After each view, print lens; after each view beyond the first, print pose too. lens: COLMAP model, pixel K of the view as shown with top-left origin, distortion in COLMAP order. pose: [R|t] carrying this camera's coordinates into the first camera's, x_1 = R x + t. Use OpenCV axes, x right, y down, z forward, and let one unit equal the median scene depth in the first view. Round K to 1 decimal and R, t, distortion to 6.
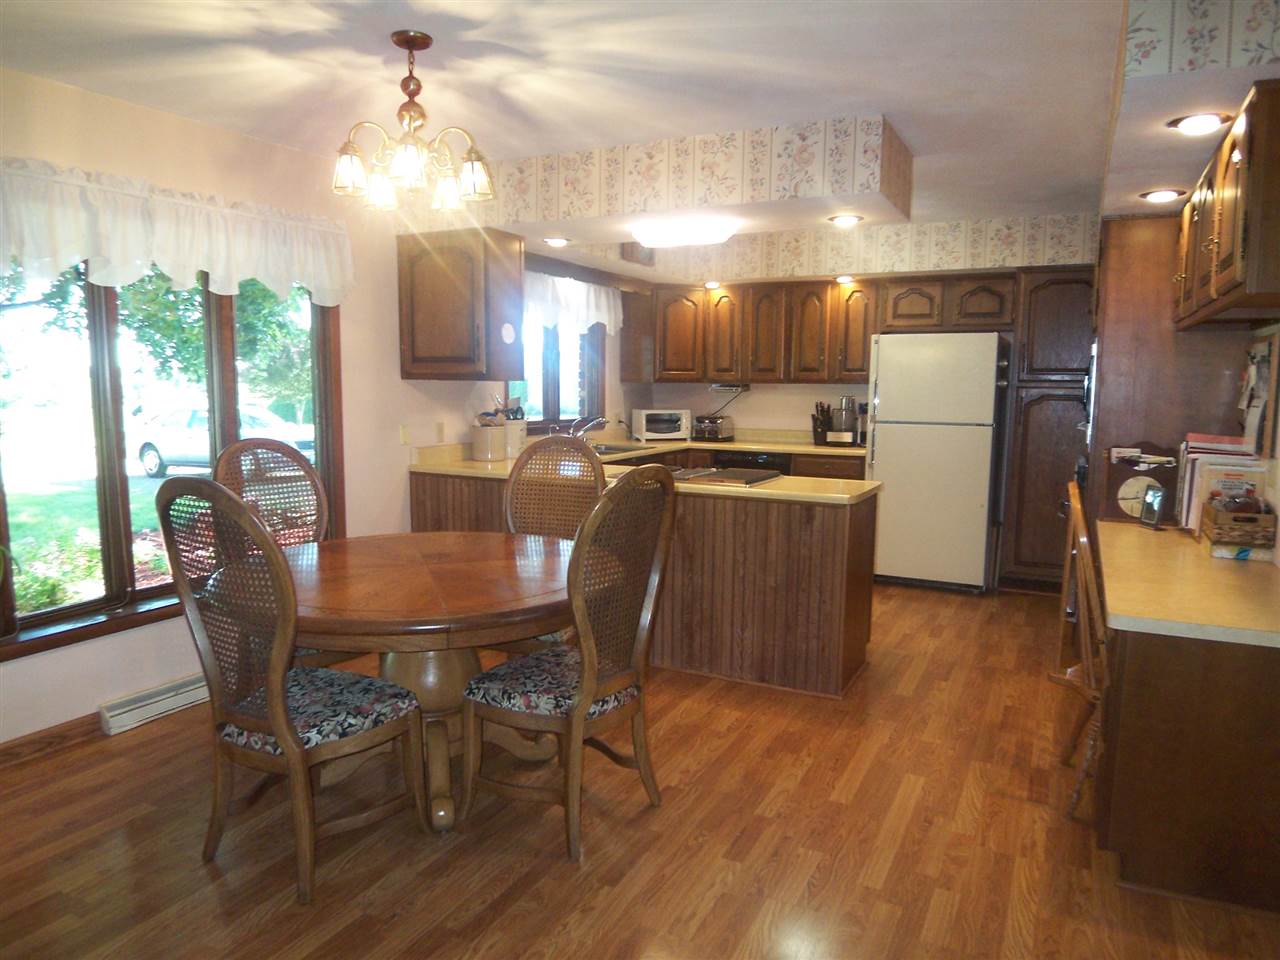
lens RADIAL K [[859.9, 0, 635.9], [0, 859.9, 486.4], [0, 0, 1]] dist [-0.007661, -0.048529]
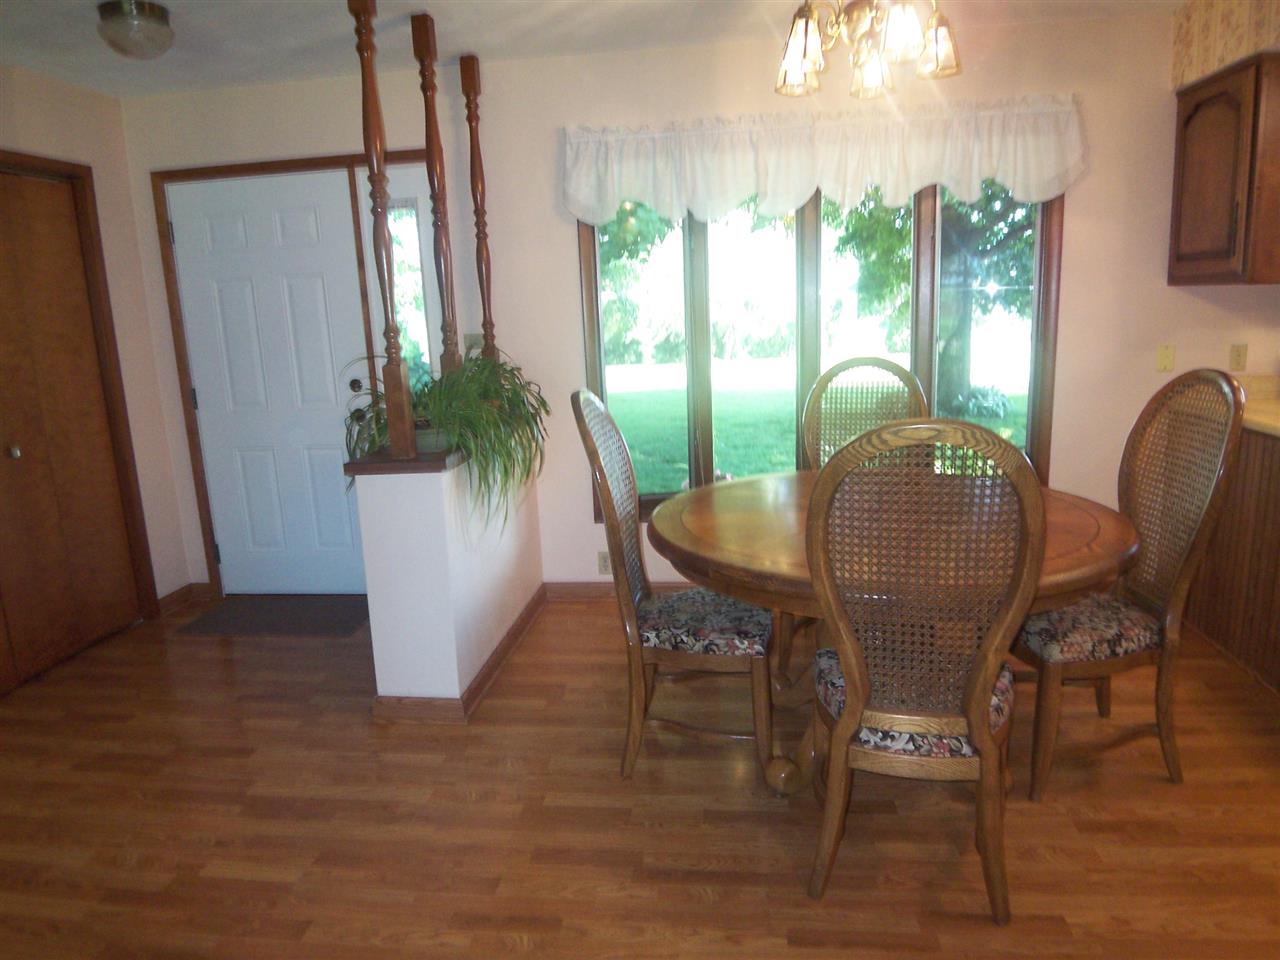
lens RADIAL K [[859.9, 0, 635.9], [0, 859.9, 486.4], [0, 0, 1]] dist [-0.007661, -0.048529]
pose [[0.342751, 0.172044, -0.923538, 0.561327], [-0.070031, 0.985031, 0.157508, -0.065398], [0.936812, 0.010691, 0.349669, 0.561544]]
